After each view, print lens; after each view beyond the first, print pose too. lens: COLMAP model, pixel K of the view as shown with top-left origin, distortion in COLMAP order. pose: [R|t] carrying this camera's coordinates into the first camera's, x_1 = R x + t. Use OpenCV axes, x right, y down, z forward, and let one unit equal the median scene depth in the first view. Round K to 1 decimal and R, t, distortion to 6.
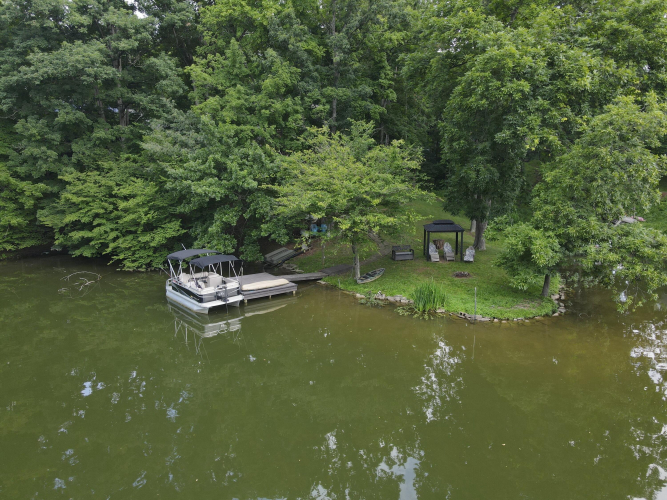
lens RADIAL K [[468.9, 0, 333.5], [0, 468.9, 250.0], [0, 0, 1]] dist [0.029821, 0.000791]
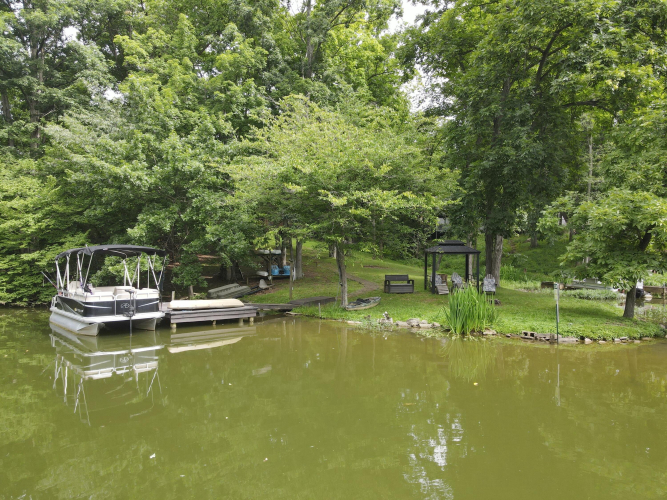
lens RADIAL K [[456.9, 0, 336.8], [0, 456.9, 268.8], [0, 0, 1]] dist [0.028893, -0.000952]
pose [[0.993741, 0.022758, 0.109363, -0.031751], [-0.002498, 0.983309, -0.181927, 0.115745], [-0.111678, 0.180515, 0.977211, 0.300159]]
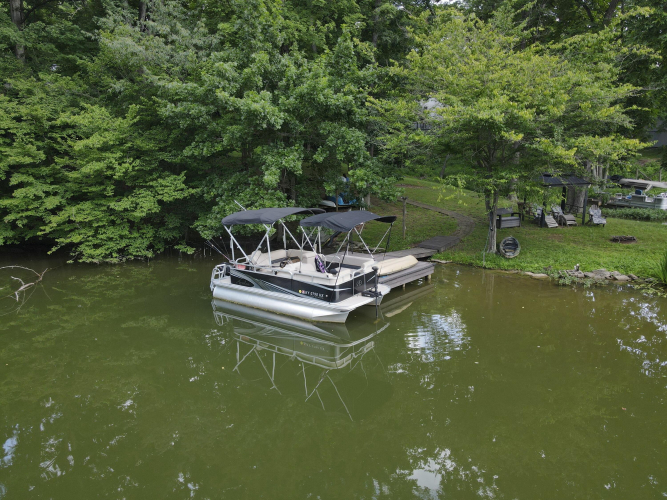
lens RADIAL K [[468.9, 0, 333.5], [0, 468.9, 250.0], [0, 0, 1]] dist [0.029821, 0.000791]
pose [[0.966220, -0.045264, 0.253713, -0.299875], [0.045497, 0.998952, 0.004953, 0.039908], [-0.253671, 0.006758, 0.967267, 0.379104]]
